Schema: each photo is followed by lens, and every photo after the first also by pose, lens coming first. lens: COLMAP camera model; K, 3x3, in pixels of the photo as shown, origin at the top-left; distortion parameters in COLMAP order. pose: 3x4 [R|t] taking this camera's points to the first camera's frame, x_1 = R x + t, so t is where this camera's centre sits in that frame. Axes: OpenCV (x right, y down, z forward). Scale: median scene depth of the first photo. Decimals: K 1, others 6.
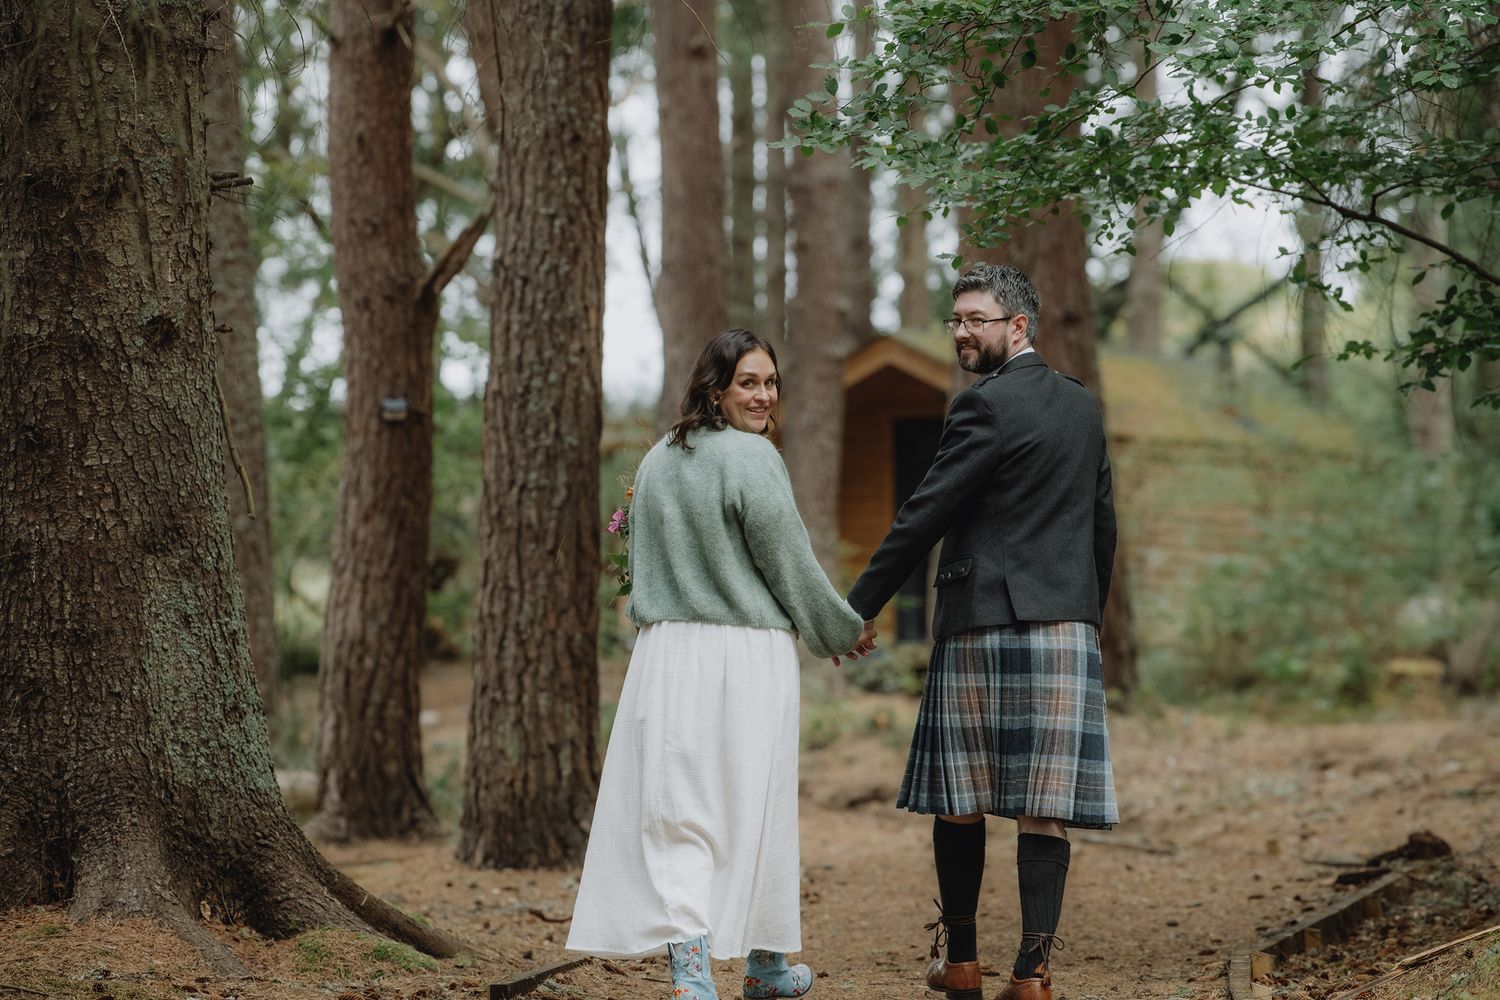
lens RADIAL K [[8559.1, 0, 750.0], [0, 8559.1, 500.0], [0, 0, 1]] dist [3.081187, -12.014124]
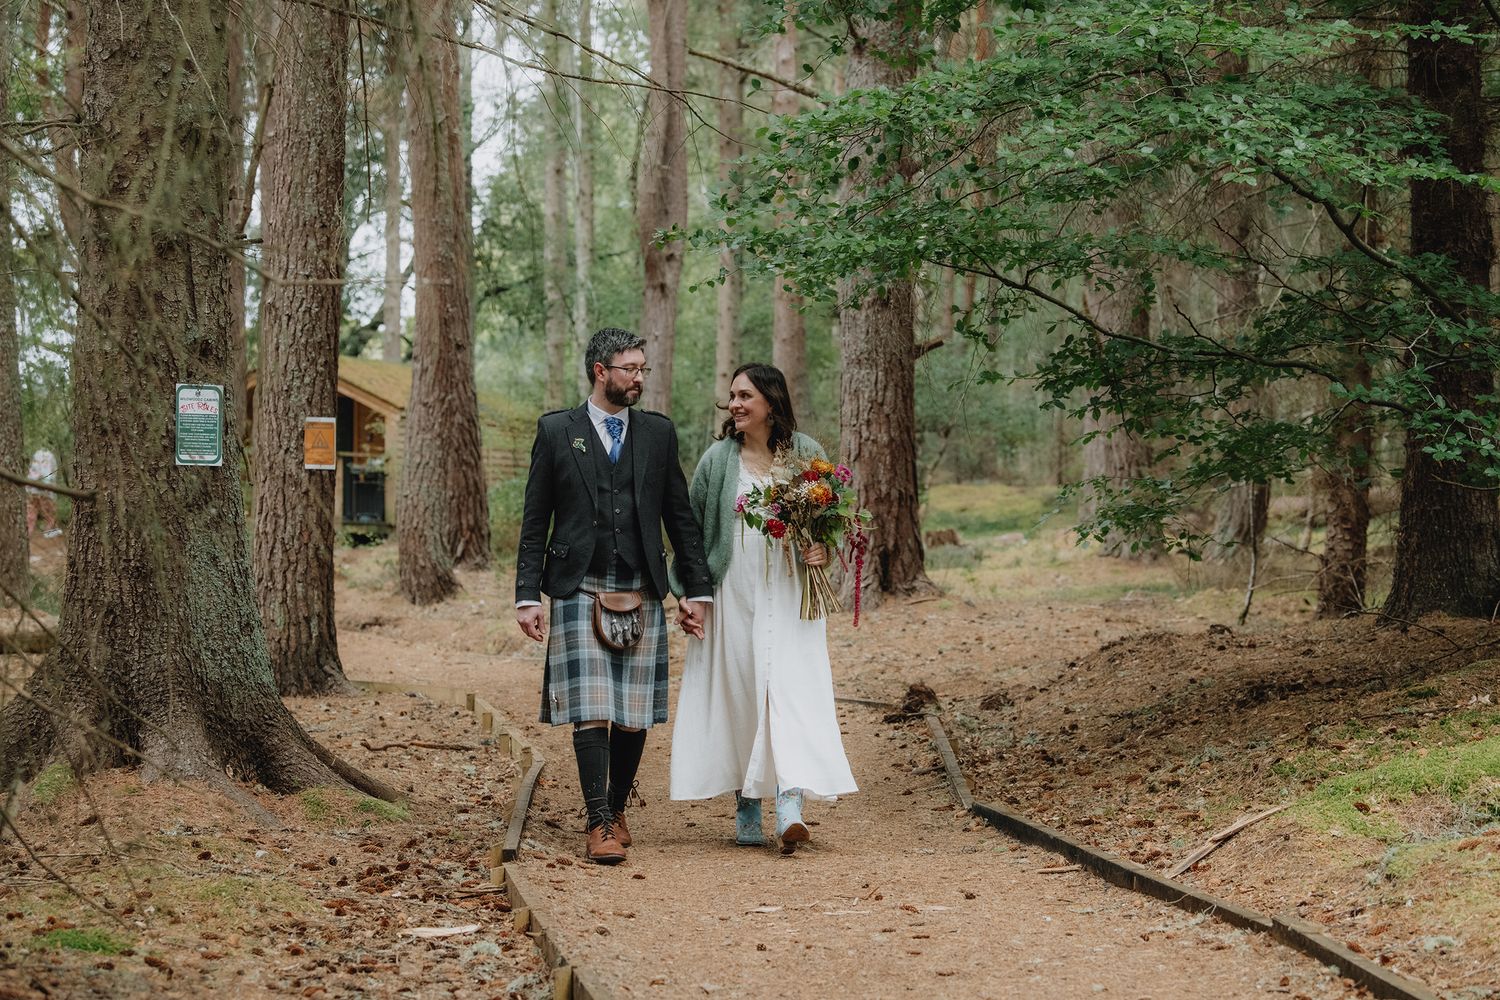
lens RADIAL K [[4131.7, 0, 750.0], [0, 4131.7, 500.0], [0, 0, 1]] dist [0.398775, -1.269331]
pose [[0.987502, 0.011529, 0.157185, -0.071289], [-0.014004, 0.999795, 0.014649, -0.005436], [-0.156984, -0.016667, 0.987461, 0.284753]]
